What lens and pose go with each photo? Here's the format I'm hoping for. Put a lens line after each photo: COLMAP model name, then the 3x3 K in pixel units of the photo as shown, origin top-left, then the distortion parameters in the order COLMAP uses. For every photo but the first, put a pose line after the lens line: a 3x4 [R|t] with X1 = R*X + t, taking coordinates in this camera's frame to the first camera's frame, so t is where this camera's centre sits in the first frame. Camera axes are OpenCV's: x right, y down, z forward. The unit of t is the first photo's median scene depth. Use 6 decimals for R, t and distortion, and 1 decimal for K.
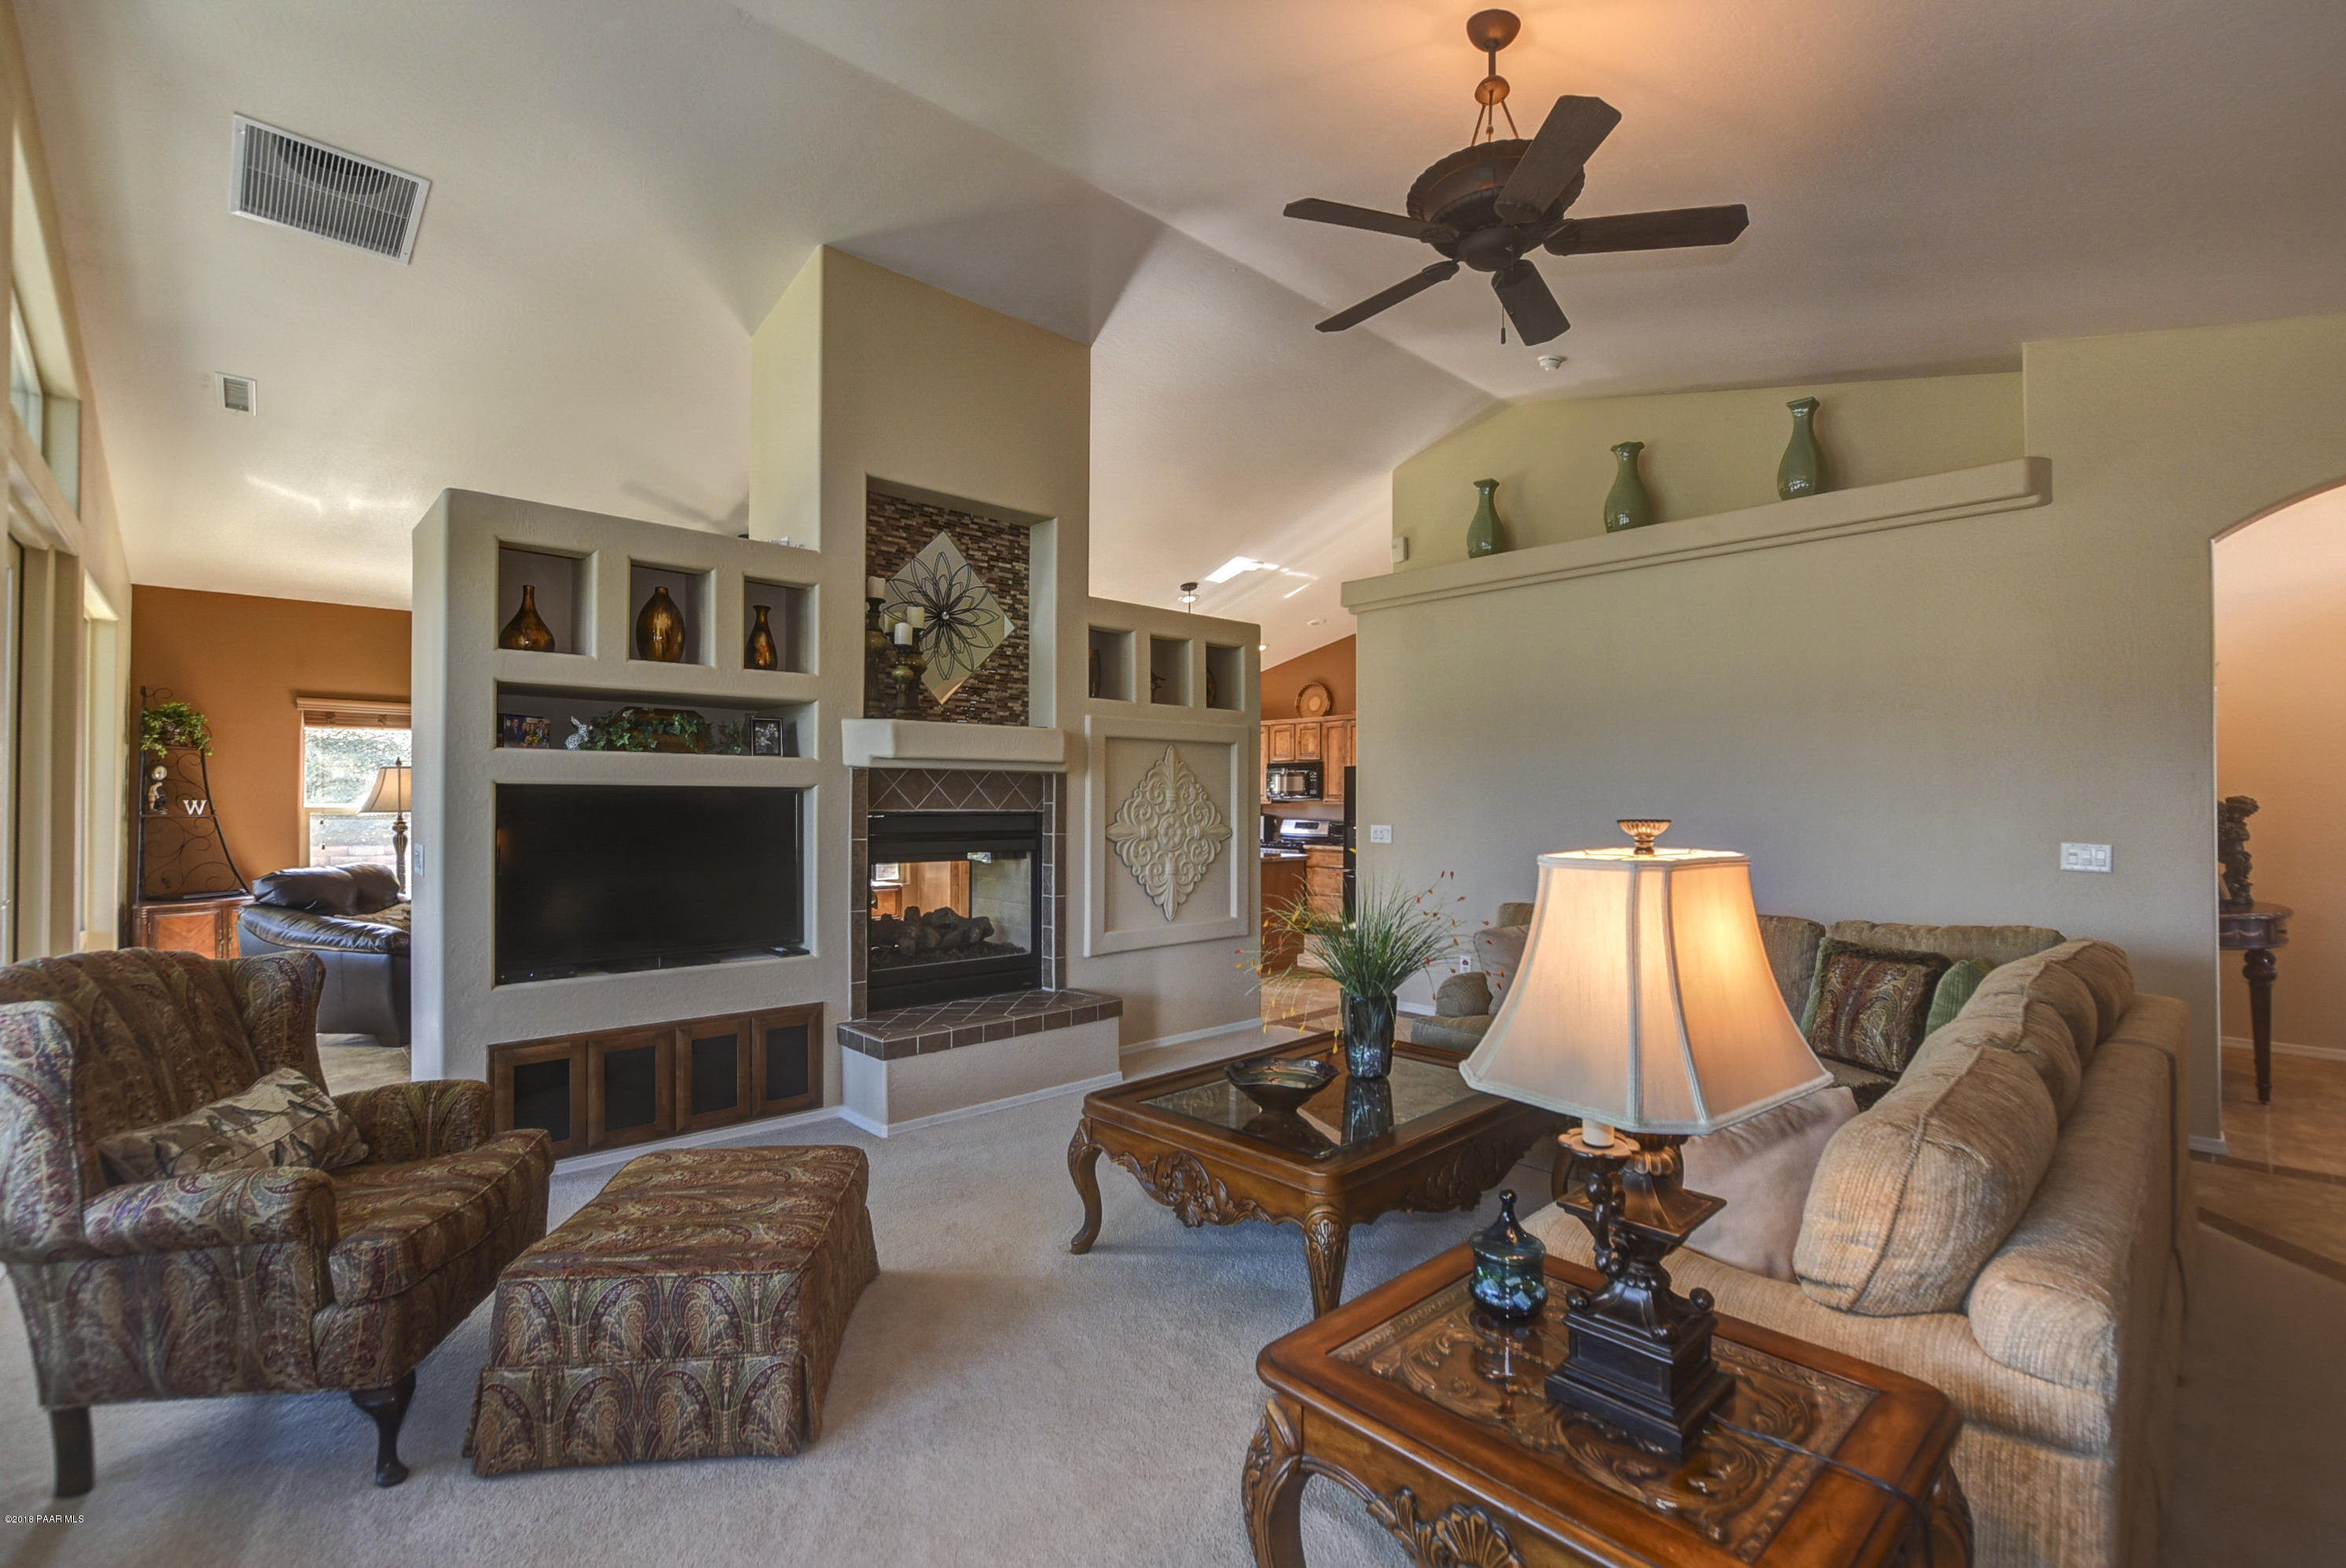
lens RADIAL K [[1052.3, 0, 1184.1], [0, 1052.3, 784.6], [0, 0, 1]] dist [-0.016977, 0.000079]
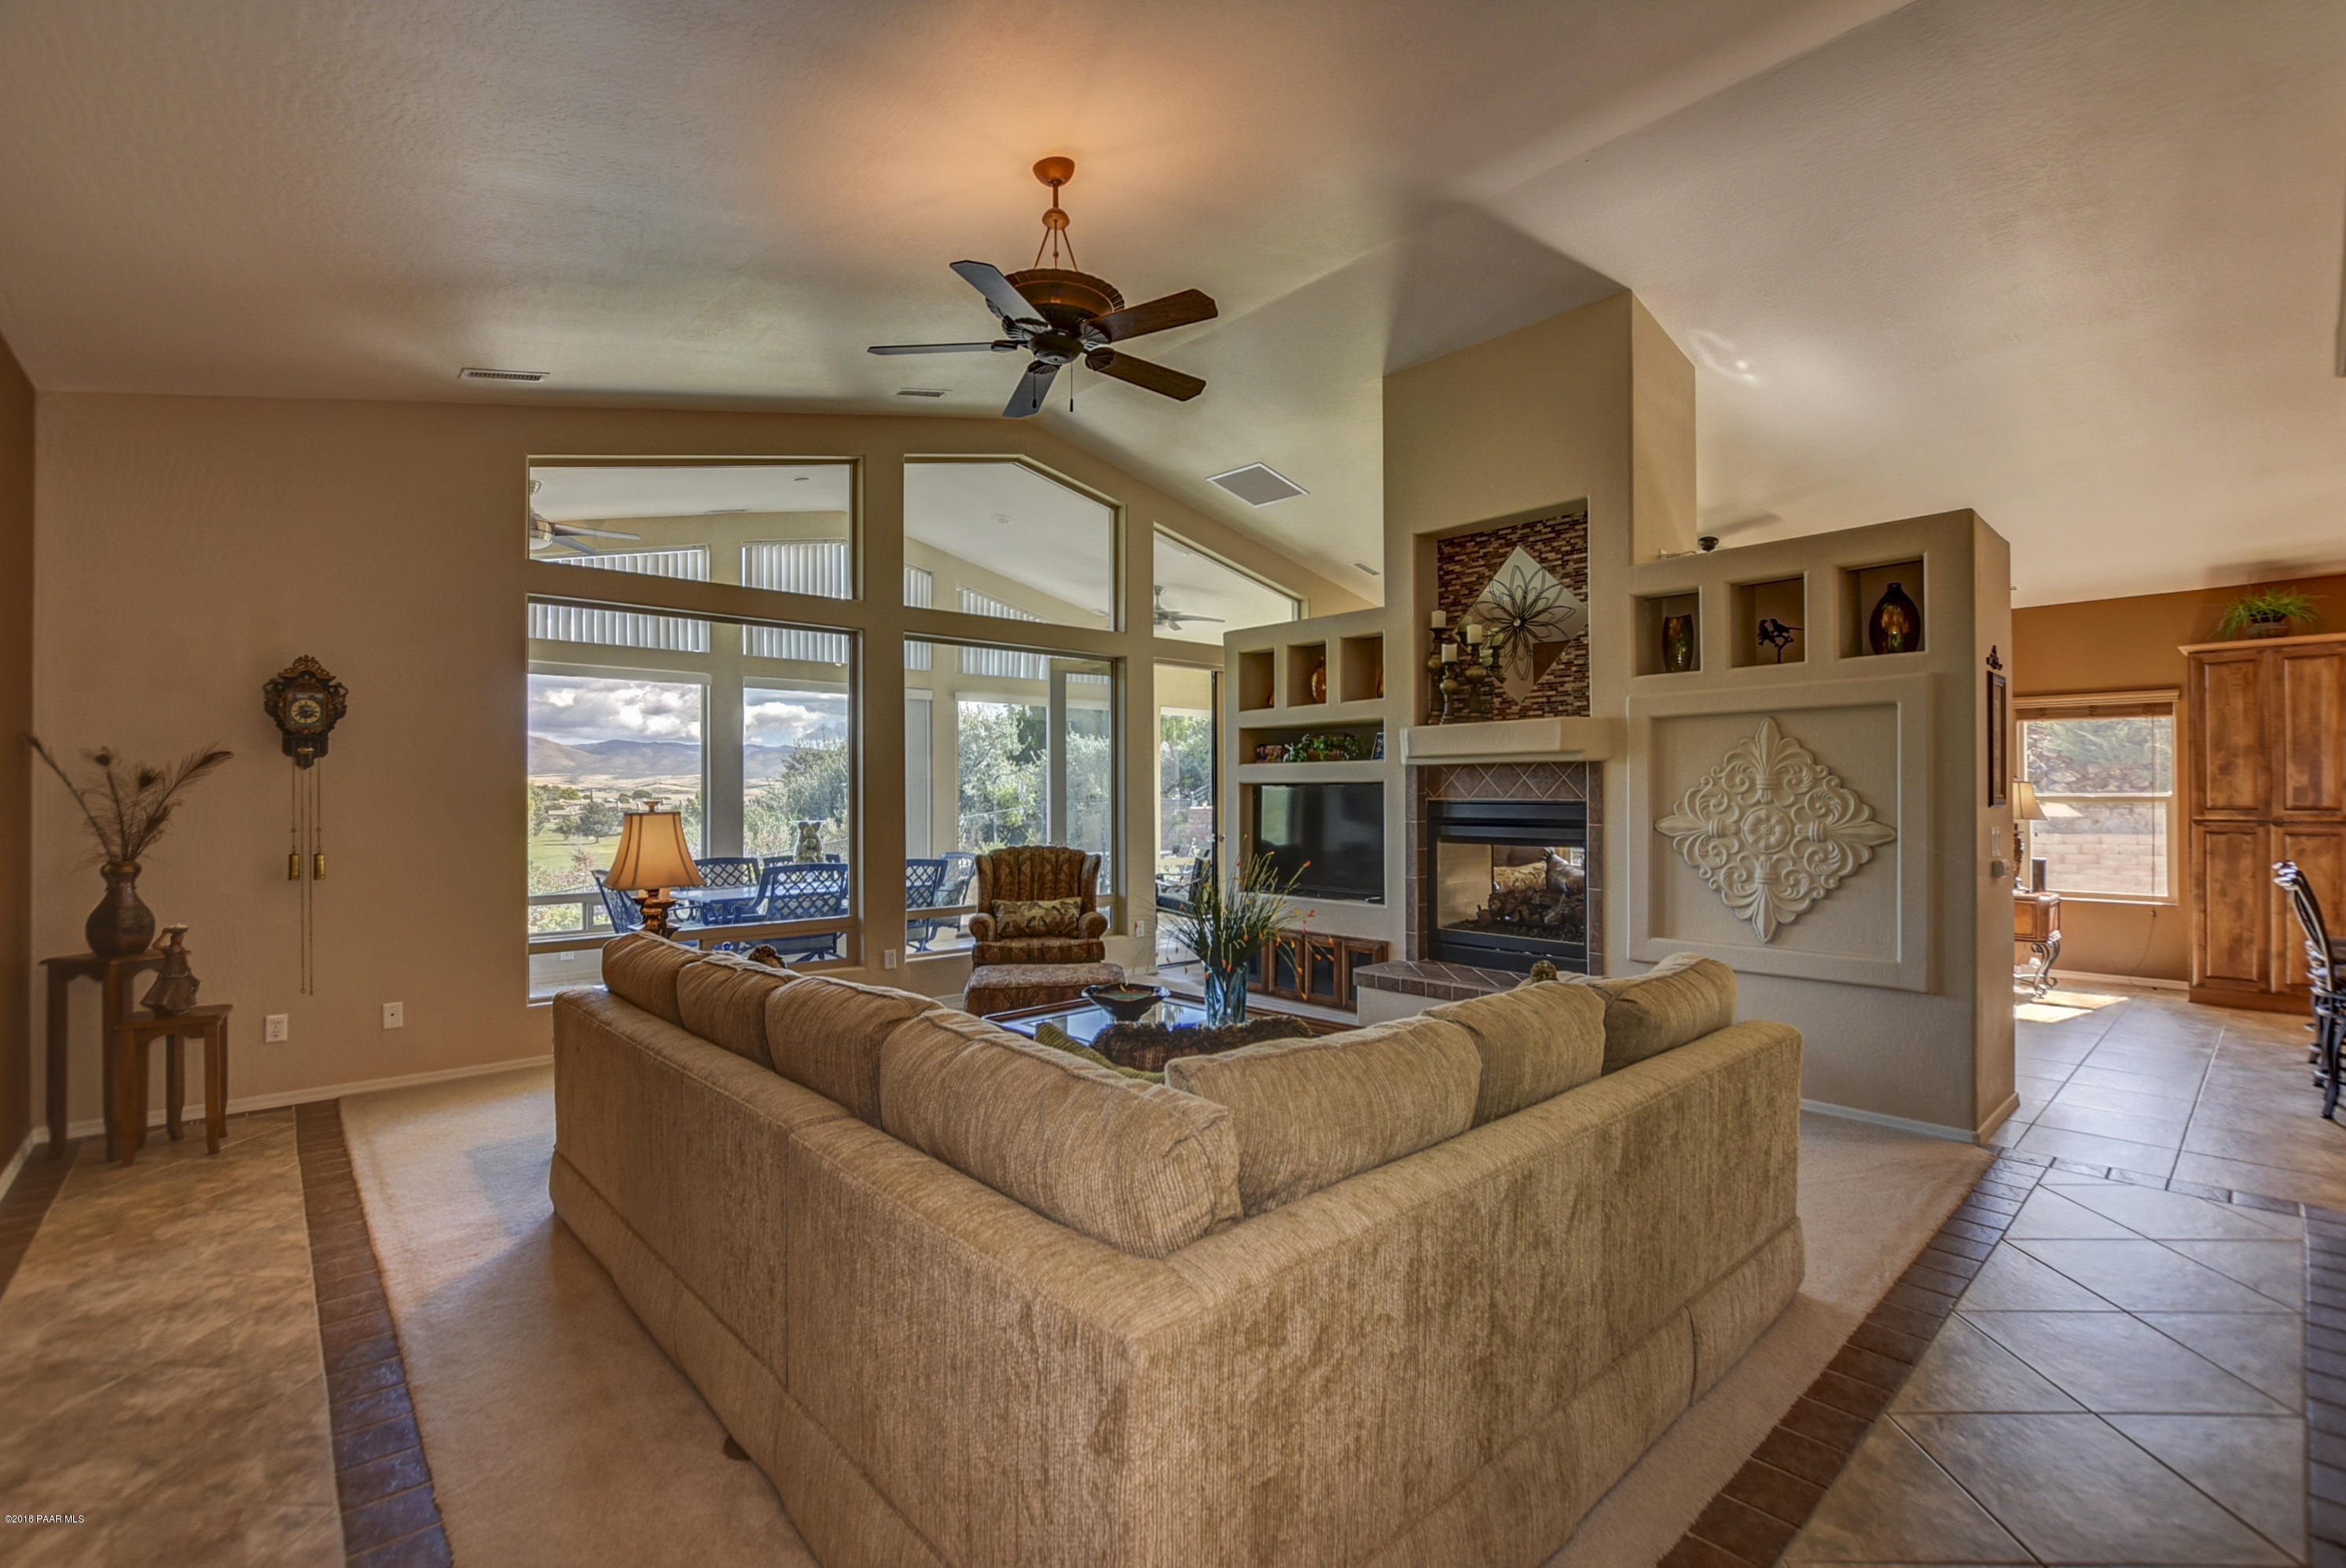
lens RADIAL K [[1052.3, 0, 1184.1], [0, 1052.3, 784.6], [0, 0, 1]] dist [-0.016977, 0.000079]
pose [[-0.023850, -0.008202, -0.999682, 0.878970], [0.021400, 0.999733, -0.008713, 0.011239], [0.999486, -0.021601, -0.023668, 0.670653]]
